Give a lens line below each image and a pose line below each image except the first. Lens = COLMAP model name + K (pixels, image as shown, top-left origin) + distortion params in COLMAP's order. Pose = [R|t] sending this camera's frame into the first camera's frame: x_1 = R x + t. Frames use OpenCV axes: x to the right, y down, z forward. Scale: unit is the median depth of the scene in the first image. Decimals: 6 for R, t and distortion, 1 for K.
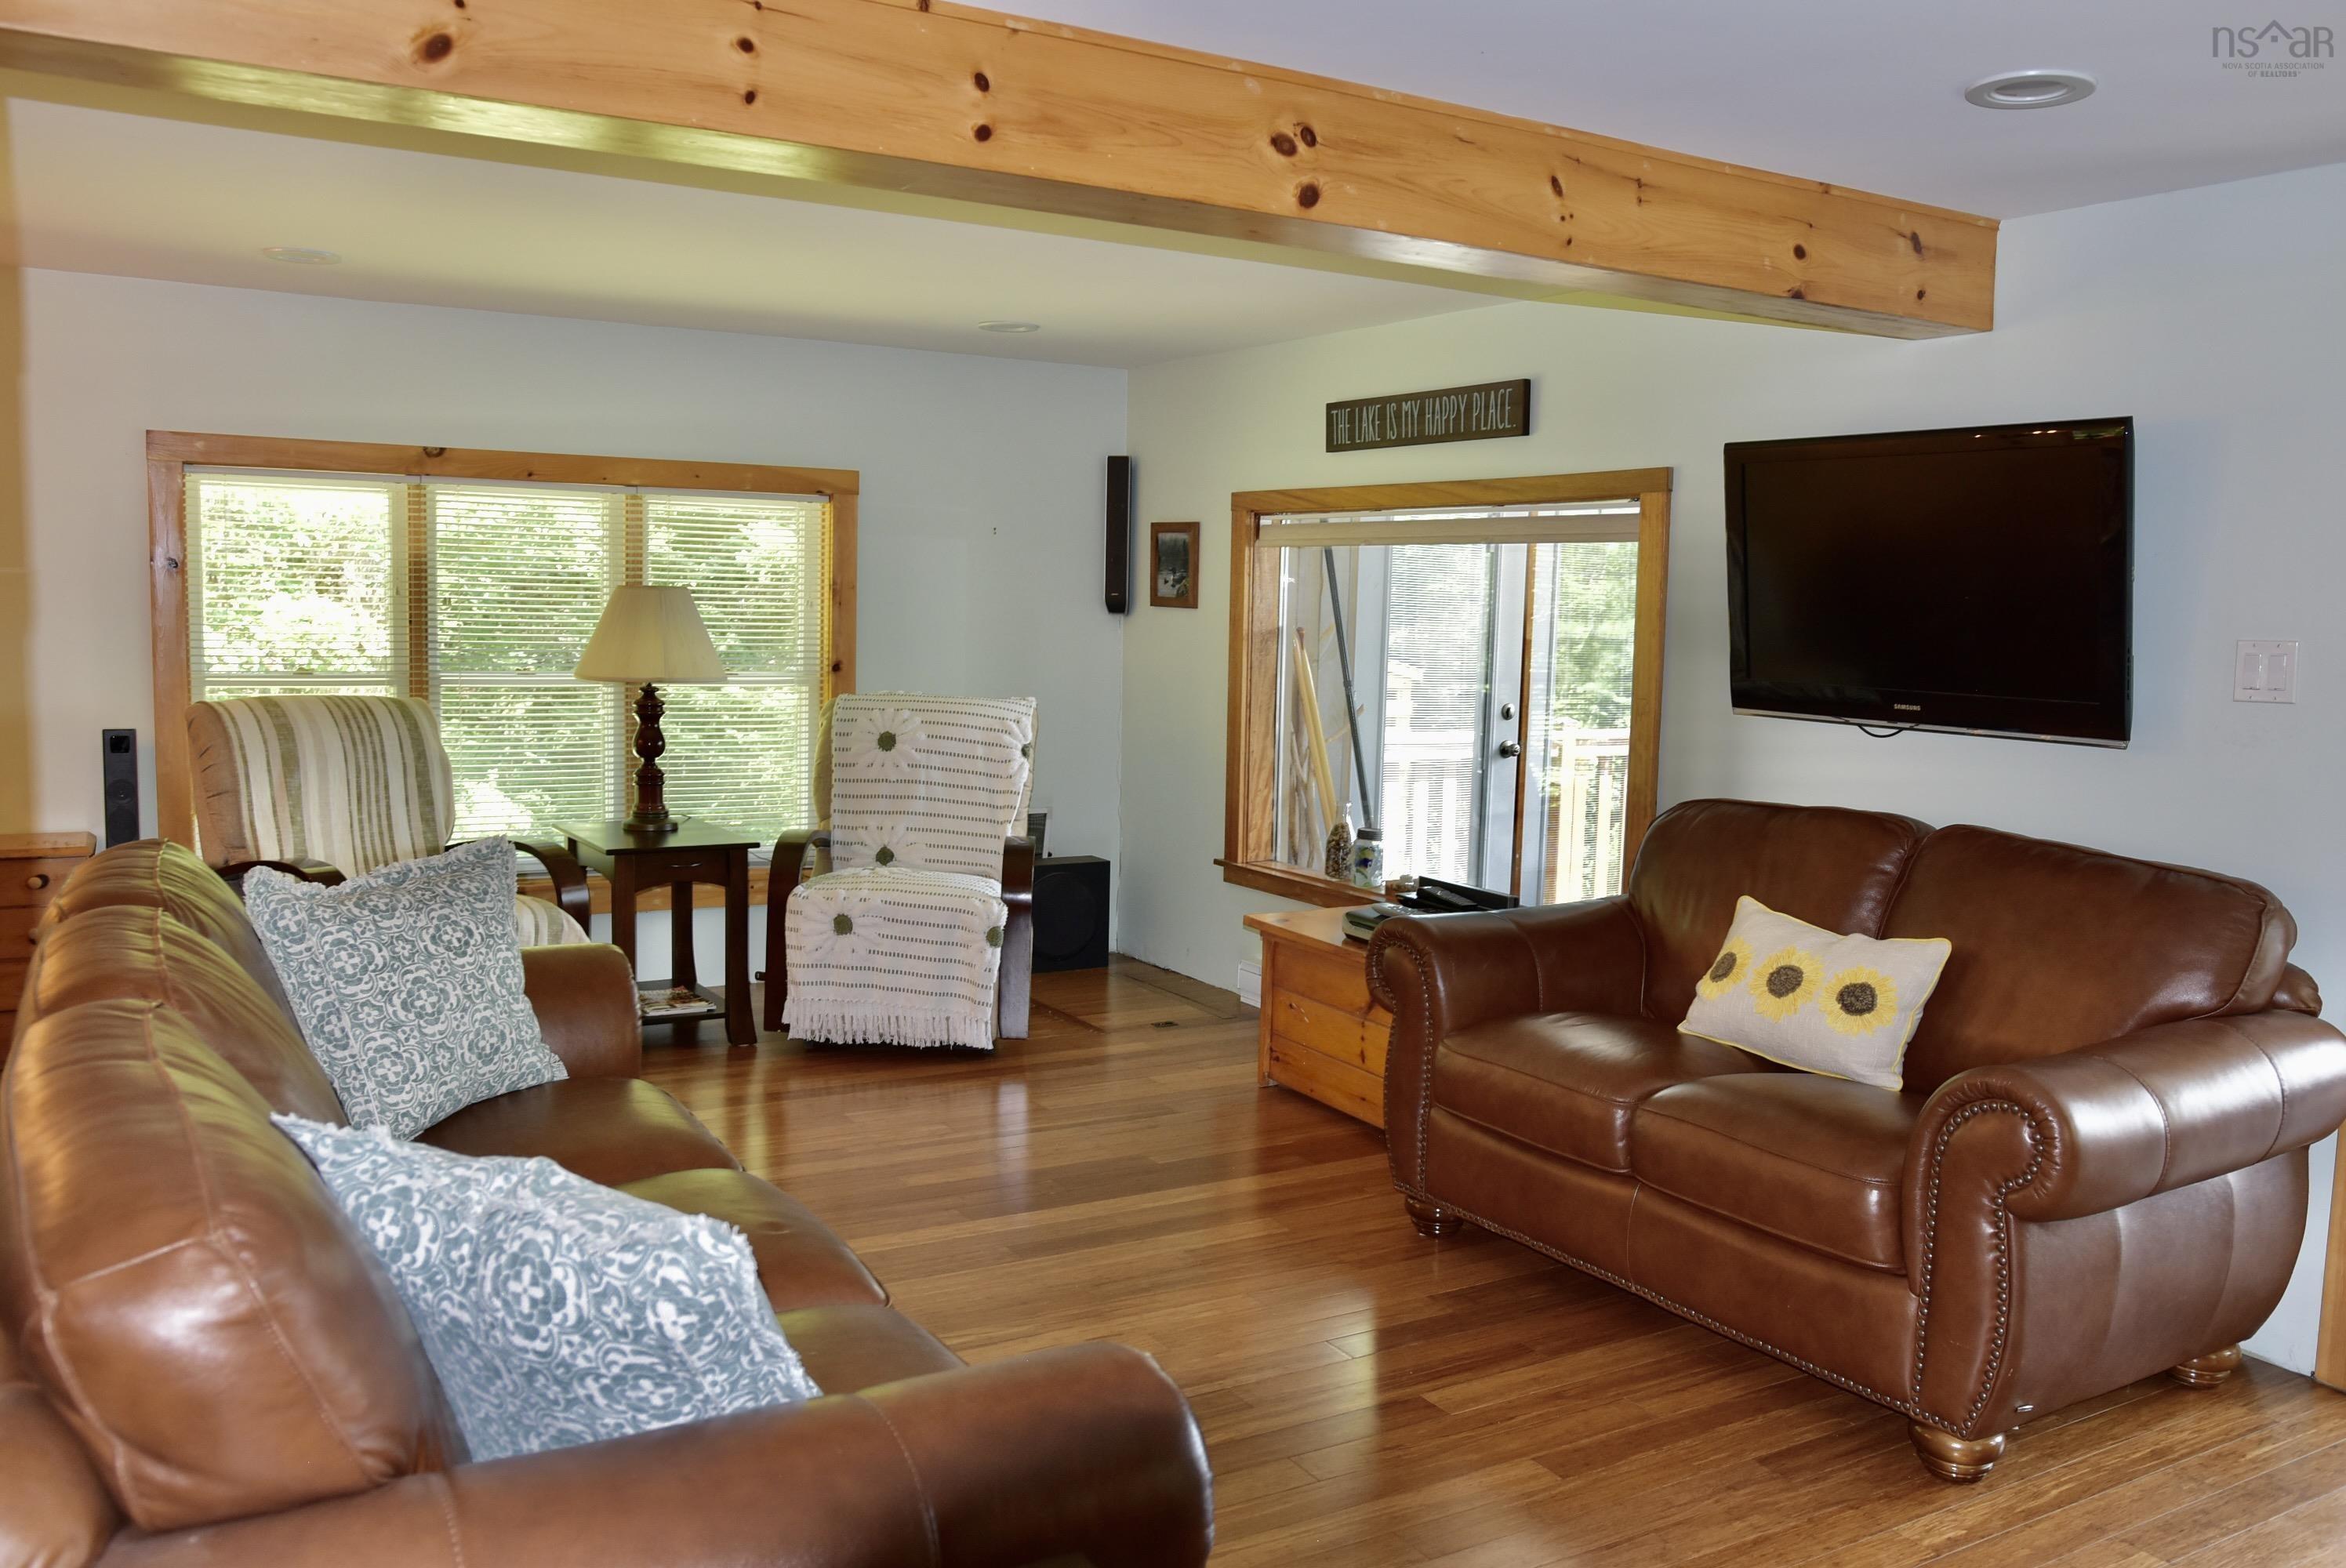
lens RADIAL K [[1871.8, 0, 1181.5], [0, 1871.8, 783.0], [0, 0, 1]] dist [-0.083979, 0.075059]
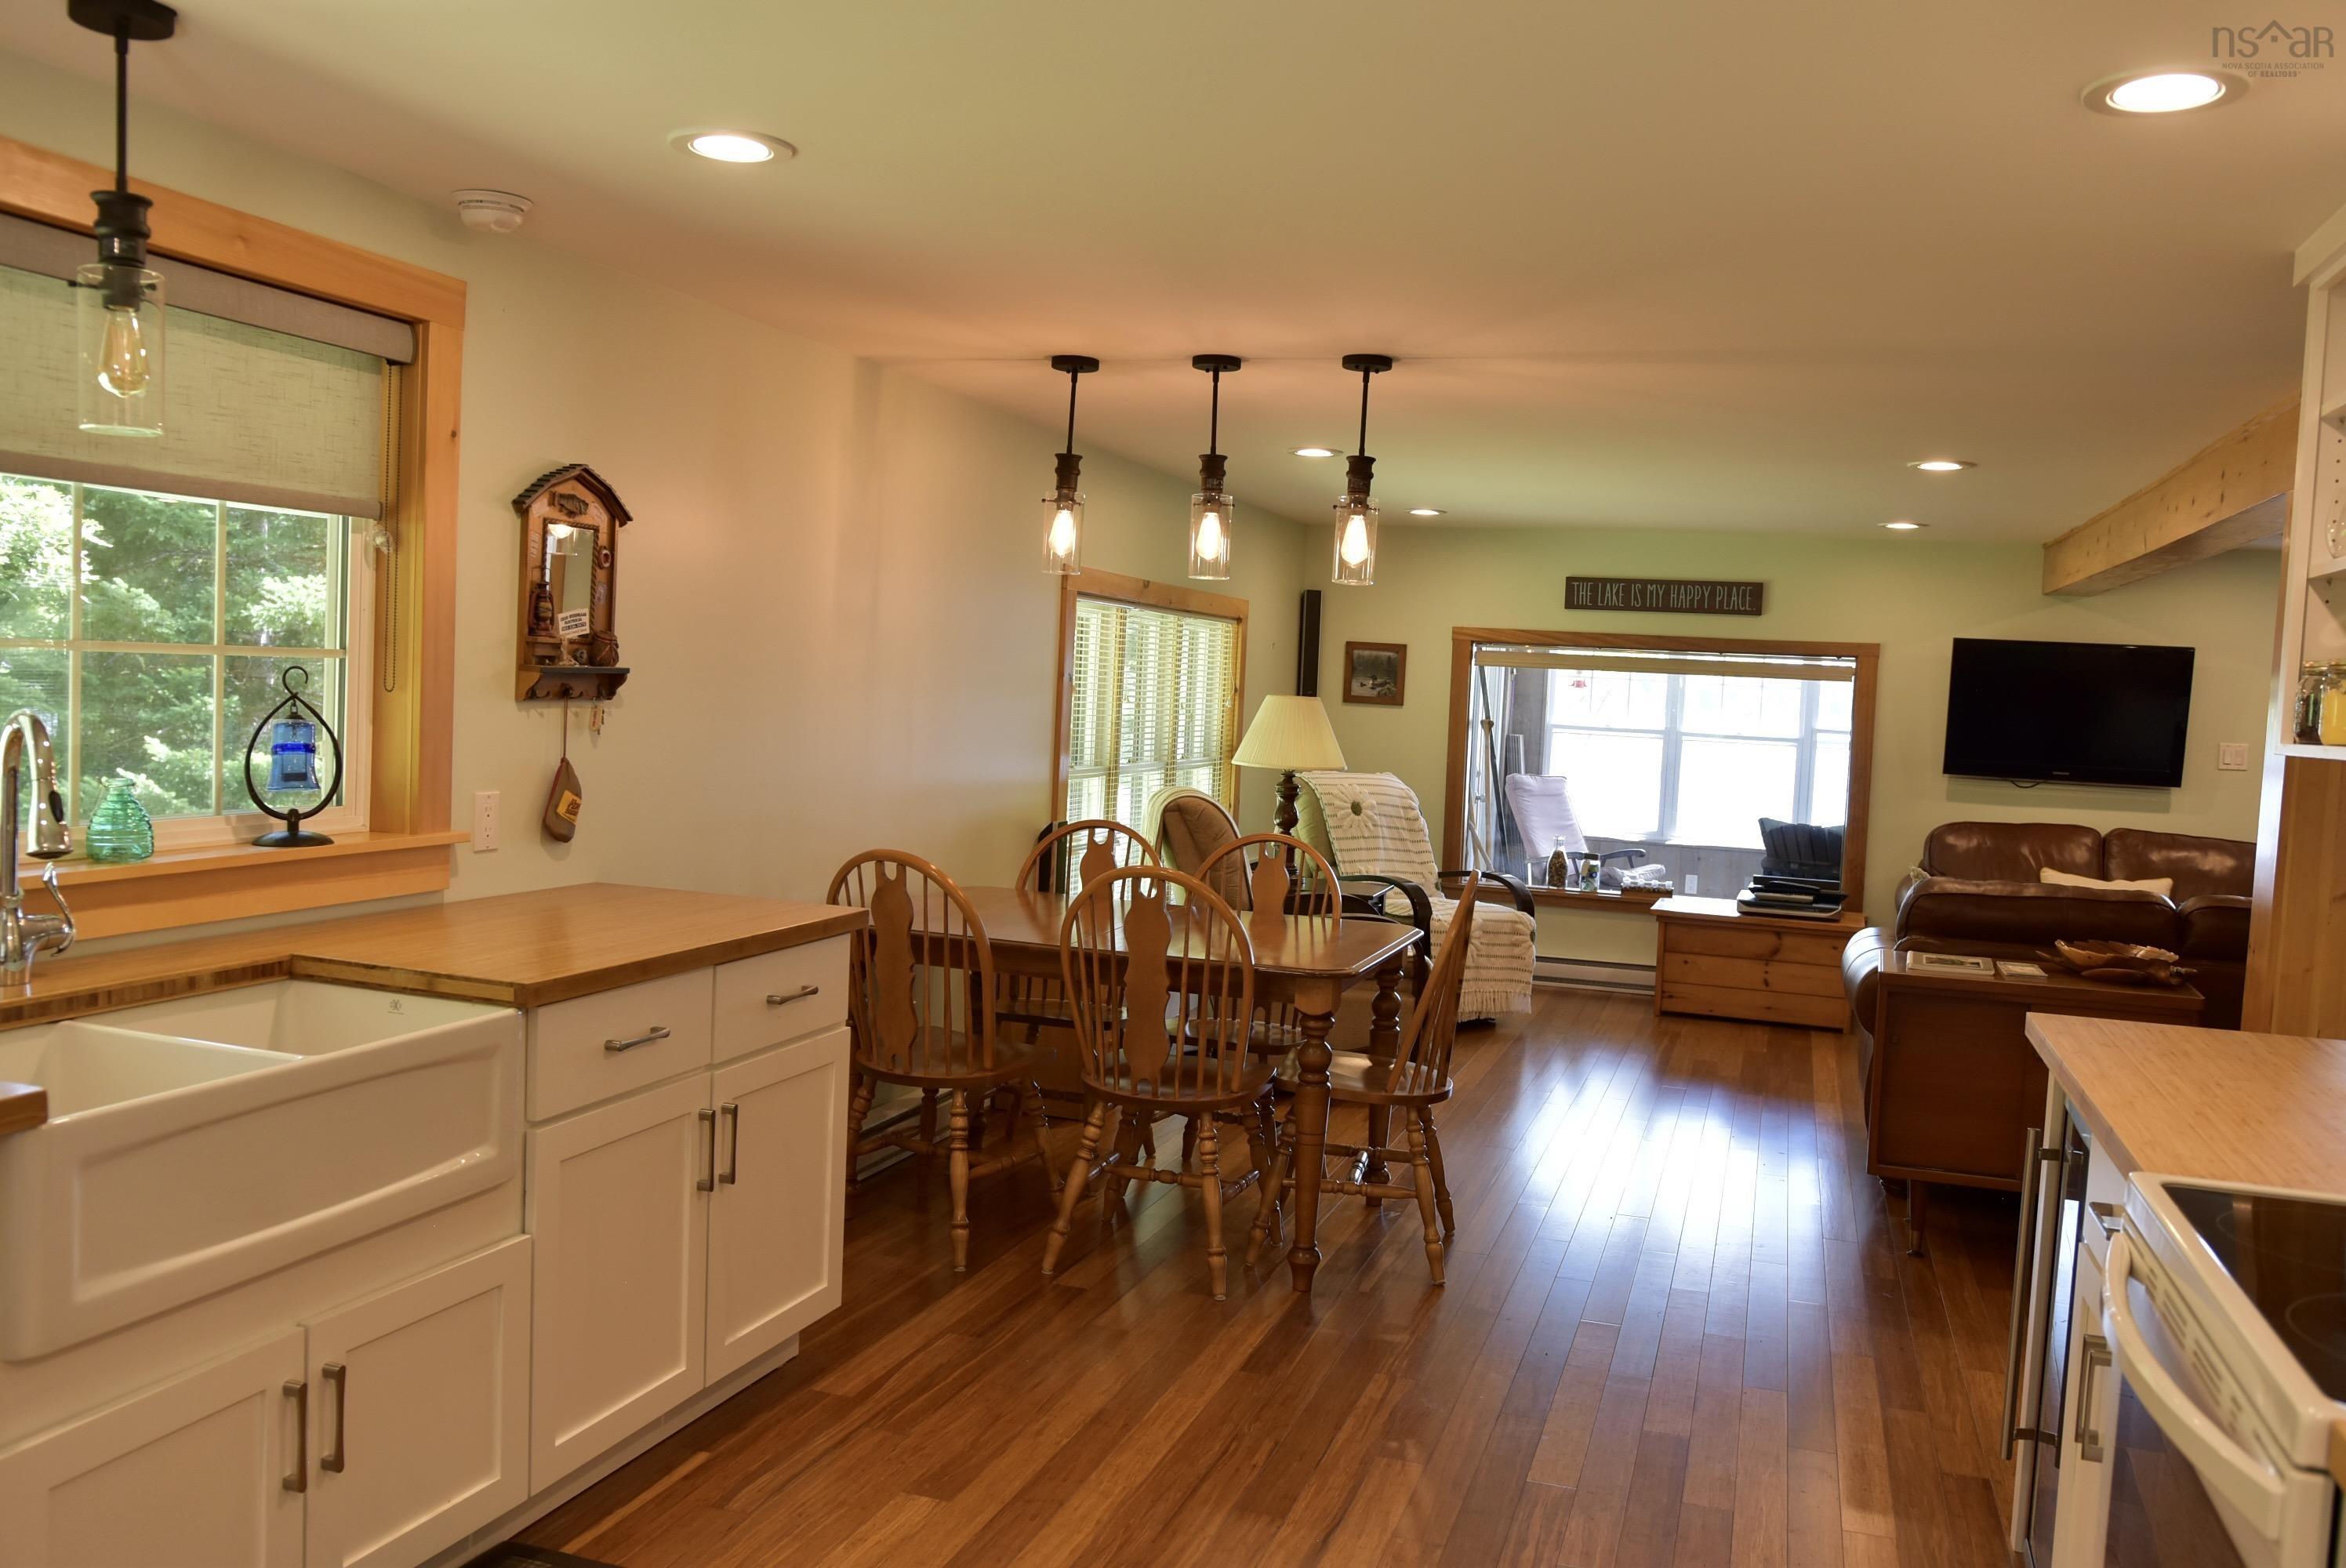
lens RADIAL K [[1871.8, 0, 1185.9], [0, 1871.8, 787.2], [0, 0, 1]] dist [-0.083979, 0.075059]
pose [[0.753921, -0.030129, 0.656274, -1.271815], [0.039786, 0.999208, 0.000167, -0.047636], [-0.655759, 0.025985, 0.754523, 0.059695]]
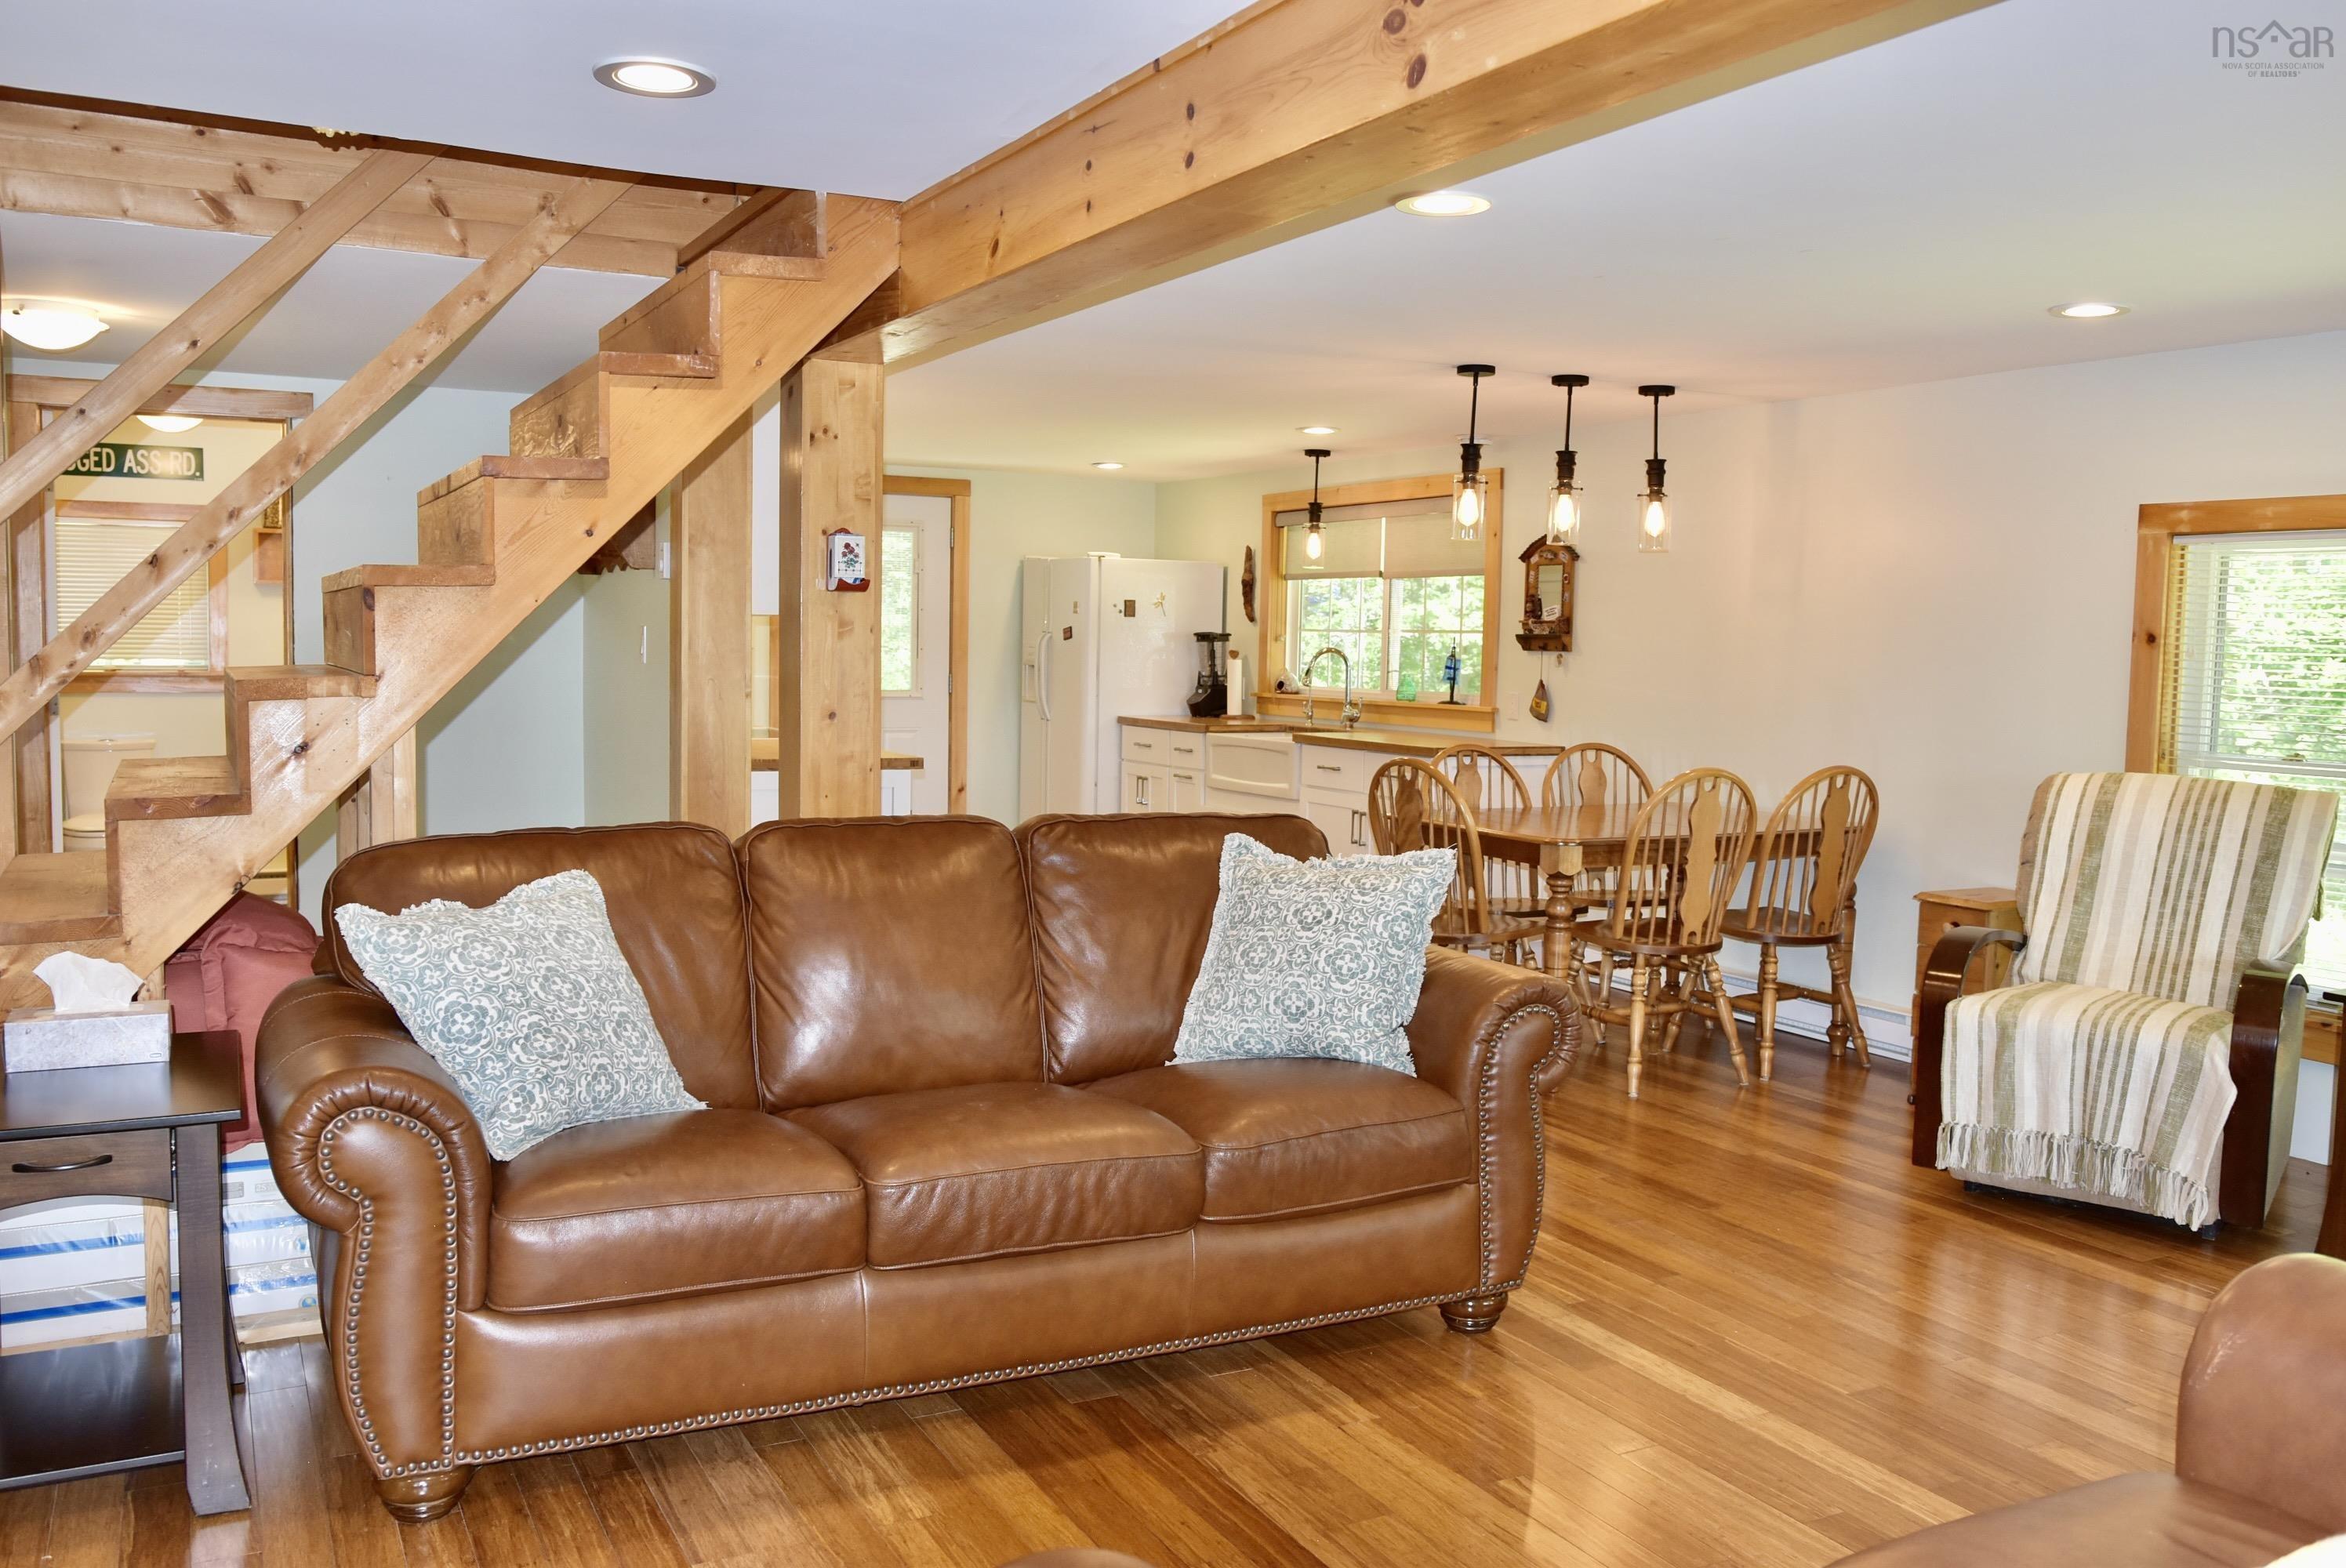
lens RADIAL K [[1871.8, 0, 1158.2], [0, 1871.8, 785.5], [0, 0, 1]] dist [-0.083979, 0.075059]
pose [[-0.060521, 0.050247, -0.996901, 0.462377], [-0.123287, 0.990709, 0.057420, -0.032393], [0.990524, 0.126380, -0.053763, 0.536498]]
